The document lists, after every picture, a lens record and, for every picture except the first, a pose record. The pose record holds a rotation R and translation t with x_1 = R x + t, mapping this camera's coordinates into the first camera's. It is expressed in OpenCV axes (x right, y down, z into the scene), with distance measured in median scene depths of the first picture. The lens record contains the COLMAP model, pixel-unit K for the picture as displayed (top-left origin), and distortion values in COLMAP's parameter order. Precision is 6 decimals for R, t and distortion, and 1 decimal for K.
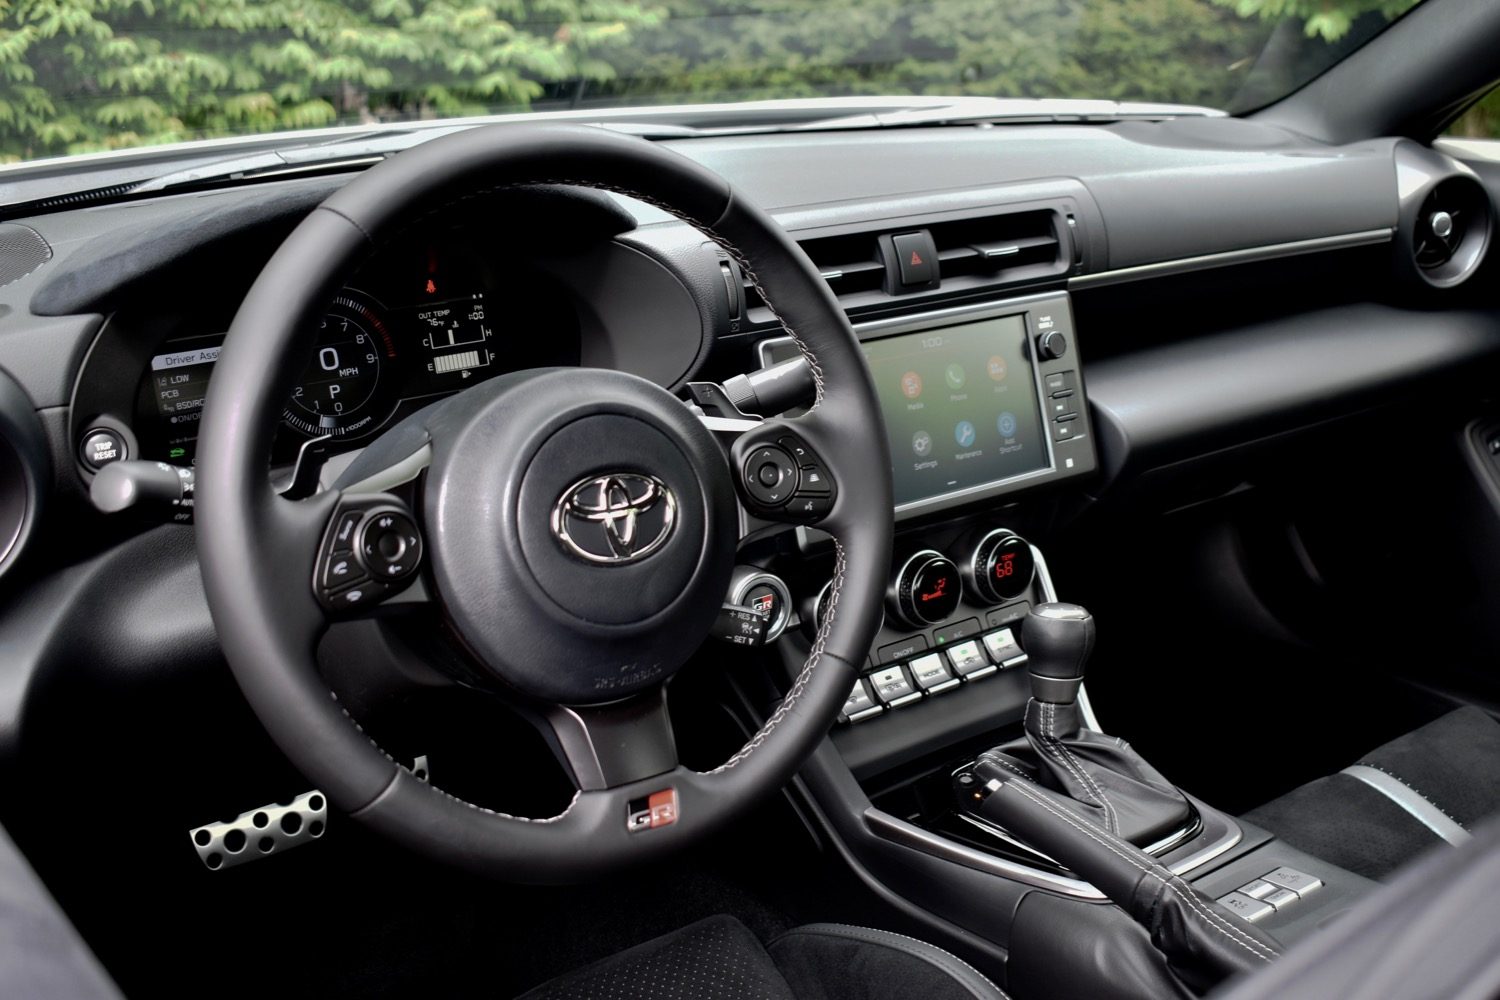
lens RADIAL K [[1563.0, 0, 751.0], [0, 1563.0, 501.0], [0, 0, 1]] dist [-0.001441, 0.000000]
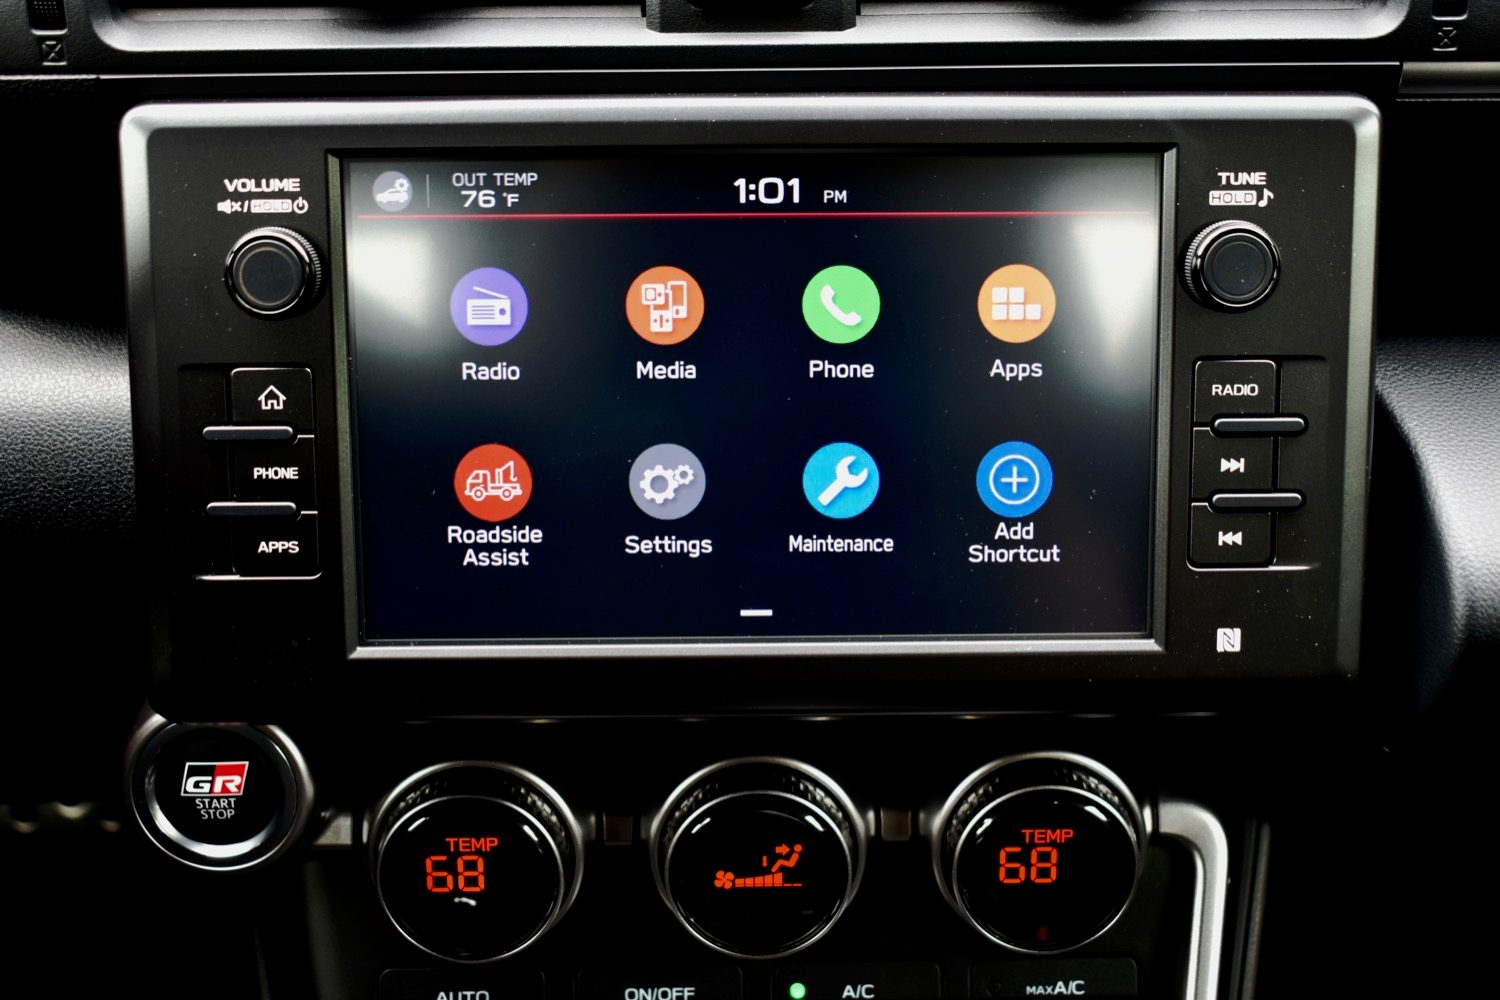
lens RADIAL K [[2033.0, 0, 749.5], [0, 2033.0, 498.3], [0, 0, 1]] dist [-0.027280, 0.000000]
pose [[0.819083, 0.260696, -0.511020, 0.335650], [-0.185725, 0.963312, 0.193744, -0.117051], [0.542779, -0.063783, 0.837450, 0.614351]]
